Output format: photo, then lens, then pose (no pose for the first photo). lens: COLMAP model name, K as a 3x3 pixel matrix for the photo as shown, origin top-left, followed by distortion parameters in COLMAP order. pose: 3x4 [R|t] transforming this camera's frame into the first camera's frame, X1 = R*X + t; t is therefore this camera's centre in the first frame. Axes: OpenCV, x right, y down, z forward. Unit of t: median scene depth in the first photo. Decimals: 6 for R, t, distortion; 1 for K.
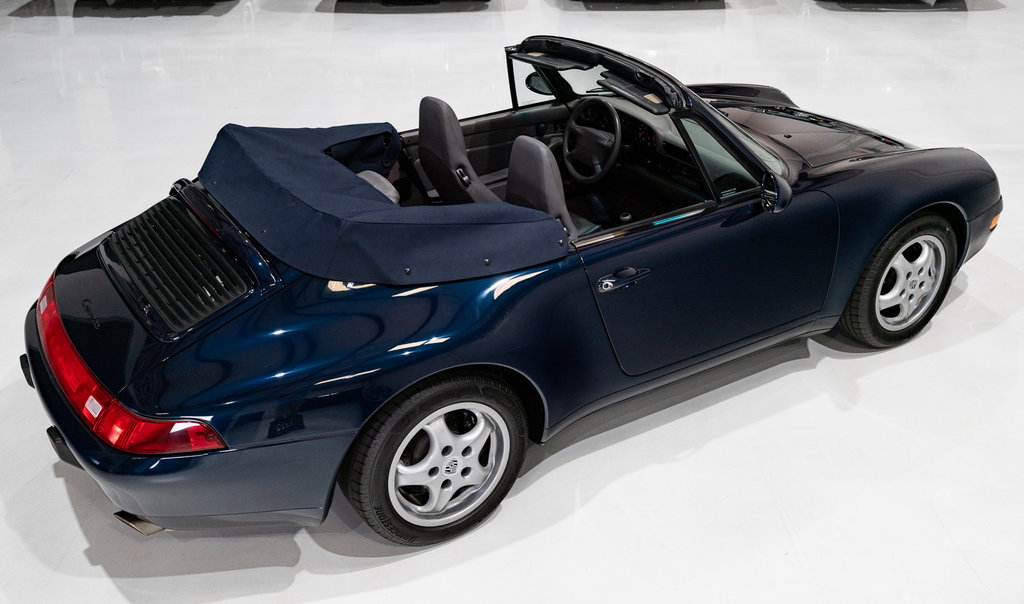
lens RADIAL K [[989.6, 0, 495.3], [0, 989.6, 278.3], [0, 0, 1]] dist [0.028684, 0.000000]
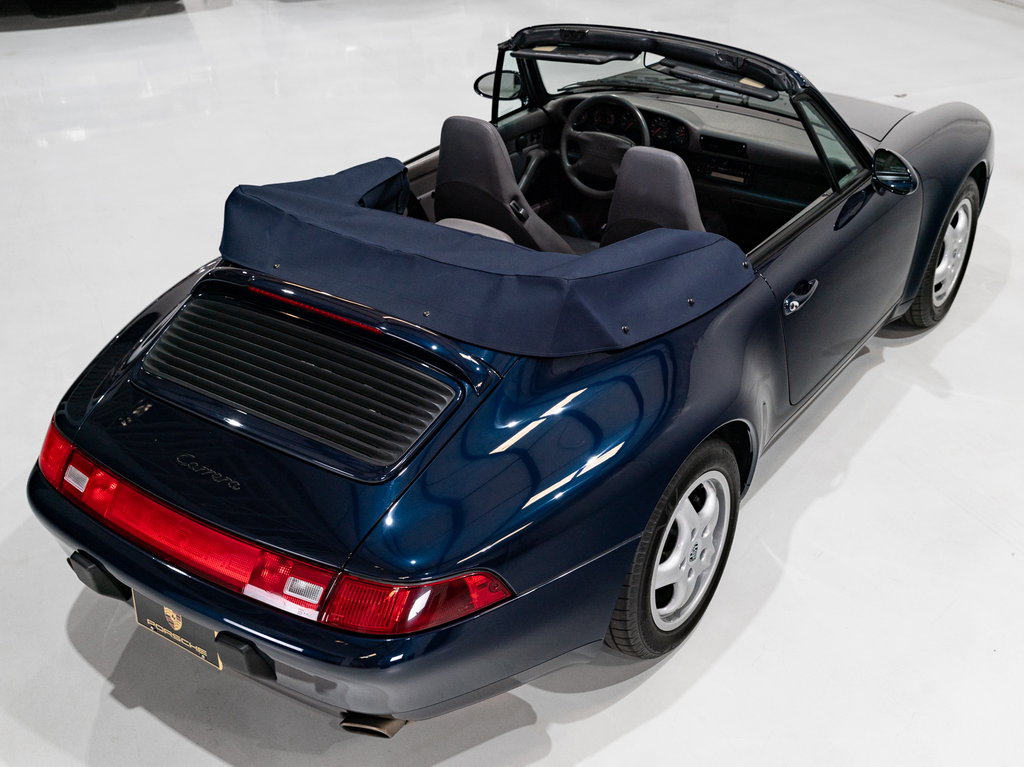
lens RADIAL K [[1152.9, 0, 513.0], [0, 1152.9, 385.8], [0, 0, 1]] dist [0.036192, 0.000000]
pose [[0.925401, -0.199038, 0.322516, -0.427374], [0.179079, 0.979641, 0.090742, -0.056299], [-0.334011, -0.026217, 0.942205, 0.130174]]
